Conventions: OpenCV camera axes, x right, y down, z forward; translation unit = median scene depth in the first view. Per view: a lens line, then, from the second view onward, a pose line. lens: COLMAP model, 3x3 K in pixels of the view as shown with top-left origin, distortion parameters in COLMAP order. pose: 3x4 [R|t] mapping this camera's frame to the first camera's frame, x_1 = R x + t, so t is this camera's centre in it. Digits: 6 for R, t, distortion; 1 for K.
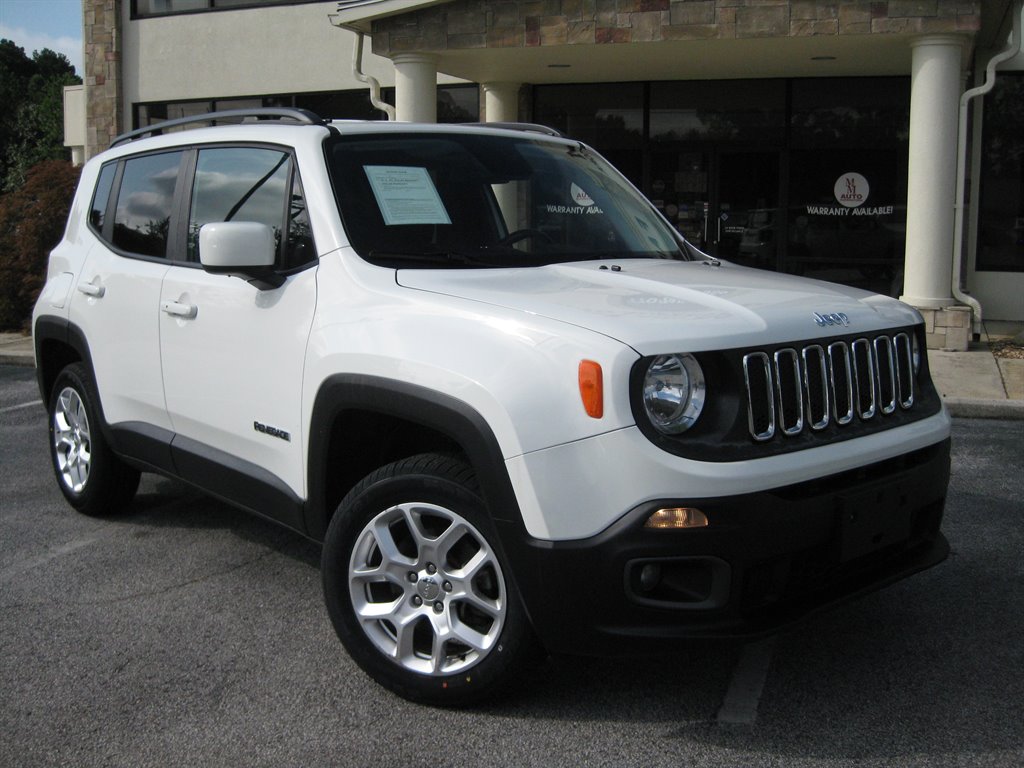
lens RADIAL K [[1126.4, 0, 523.8], [0, 1126.4, 385.1], [0, 0, 1]] dist [-0.175934, 0.136548]
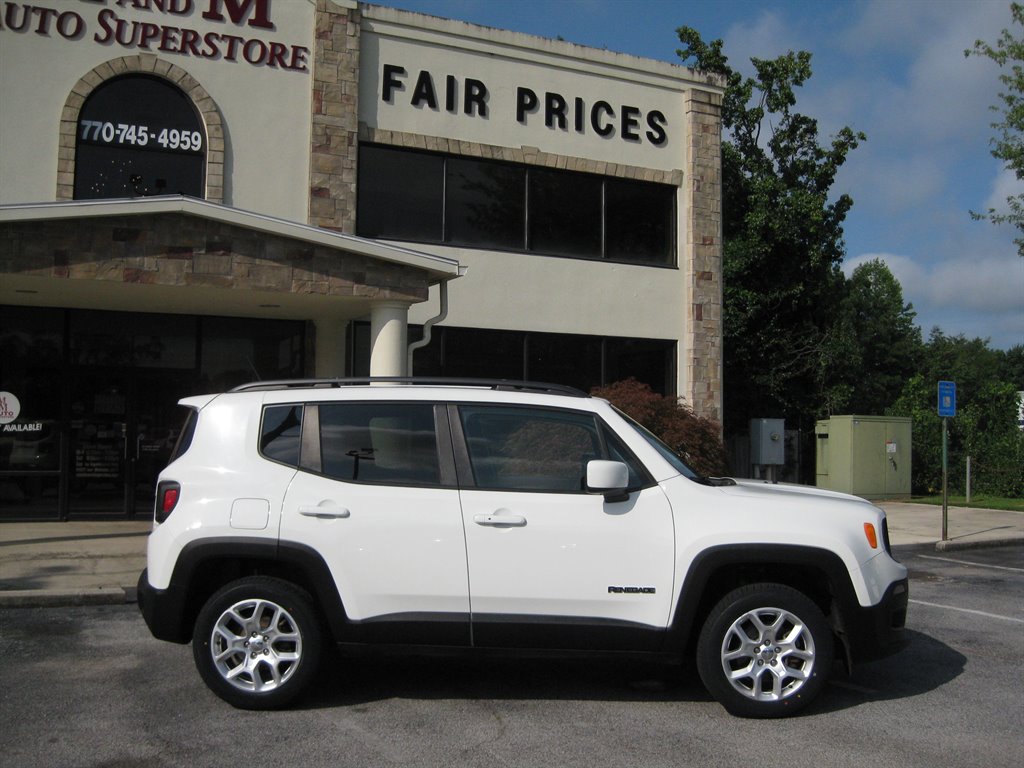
lens RADIAL K [[1126.5, 0, 529.1], [0, 1126.5, 379.2], [0, 0, 1]] dist [-0.163552, 0.087848]
pose [[0.679820, 0.041486, 0.732205, -0.494261], [0.100255, 0.983769, -0.148823, -0.009851], [-0.726494, 0.174580, 0.664626, -0.005429]]
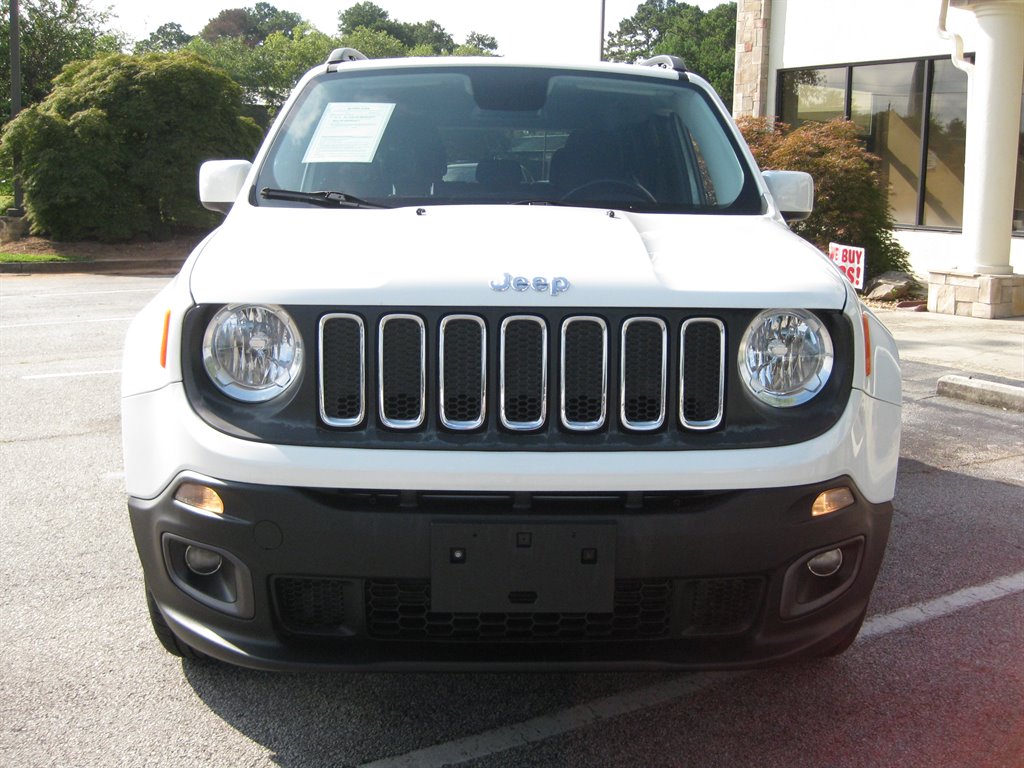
lens RADIAL K [[1126.5, 0, 529.1], [0, 1126.5, 379.2], [0, 0, 1]] dist [-0.163552, 0.087848]
pose [[0.778968, 0.121632, -0.615154, 0.206414], [-0.111663, 0.992234, 0.054791, -0.010724], [0.617041, 0.026009, 0.786501, 0.120731]]
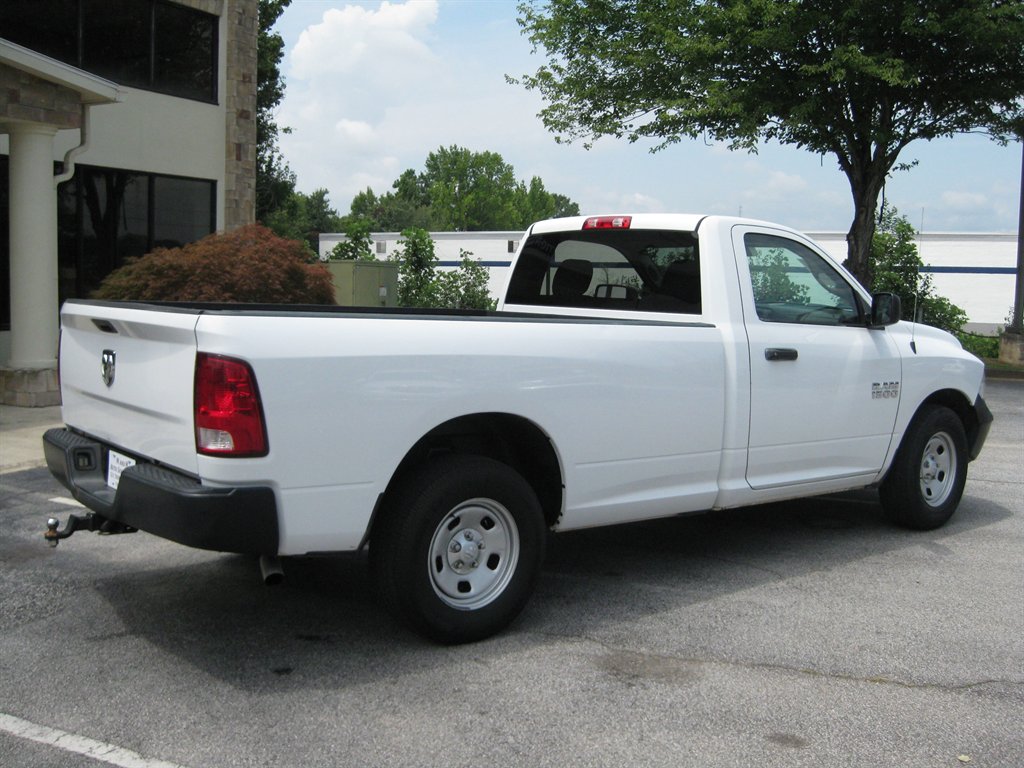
lens RADIAL K [[1126.5, 0, 529.1], [0, 1126.5, 379.2], [0, 0, 1]] dist [-0.163552, 0.087848]
pose [[0.106518, -0.086135, 0.990573, -0.690441], [0.128500, 0.989079, 0.072188, -0.078365], [-0.985972, 0.119600, 0.116424, 0.399913]]
